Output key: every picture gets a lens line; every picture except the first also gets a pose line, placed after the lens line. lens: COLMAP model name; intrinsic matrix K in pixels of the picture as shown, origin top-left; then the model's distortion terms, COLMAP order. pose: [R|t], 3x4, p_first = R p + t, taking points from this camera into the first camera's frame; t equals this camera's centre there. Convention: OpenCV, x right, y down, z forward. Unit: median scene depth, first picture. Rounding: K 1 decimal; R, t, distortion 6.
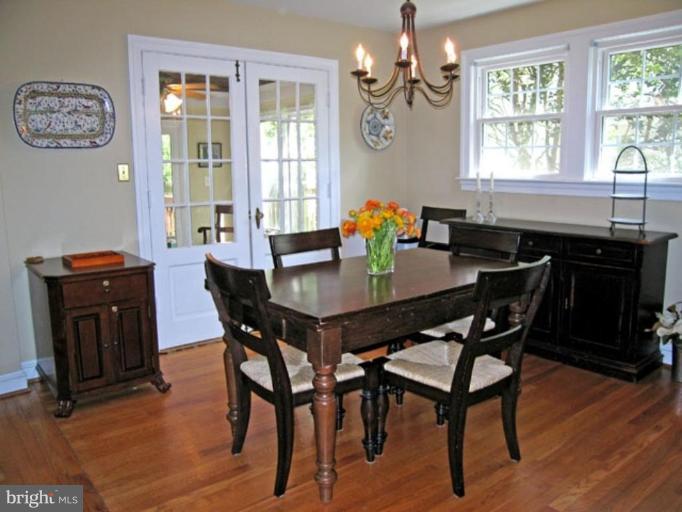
lens RADIAL K [[555.6, 0, 341.0], [0, 555.6, 256.0], [0, 0, 1]] dist [-0.149064, 0.101943]
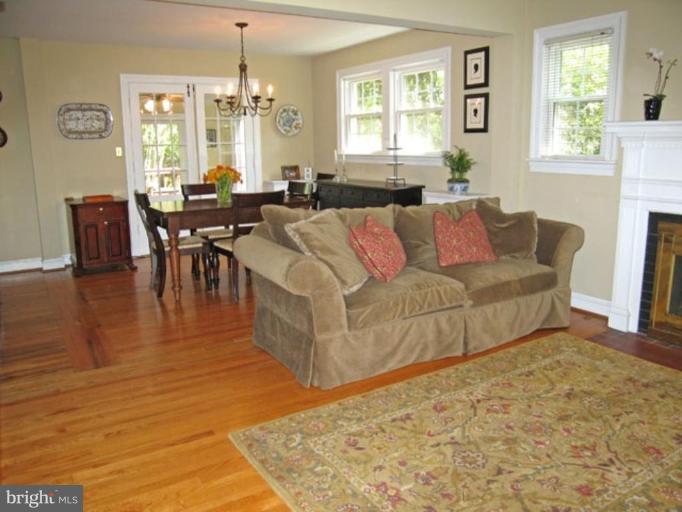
lens RADIAL K [[555.6, 0, 341.0], [0, 555.6, 256.0], [0, 0, 1]] dist [-0.149064, 0.101943]
pose [[0.992534, 0.022306, -0.119908, 0.569827], [-0.018033, 0.999167, 0.036604, 0.114690], [0.120625, -0.034168, 0.992110, -0.718328]]
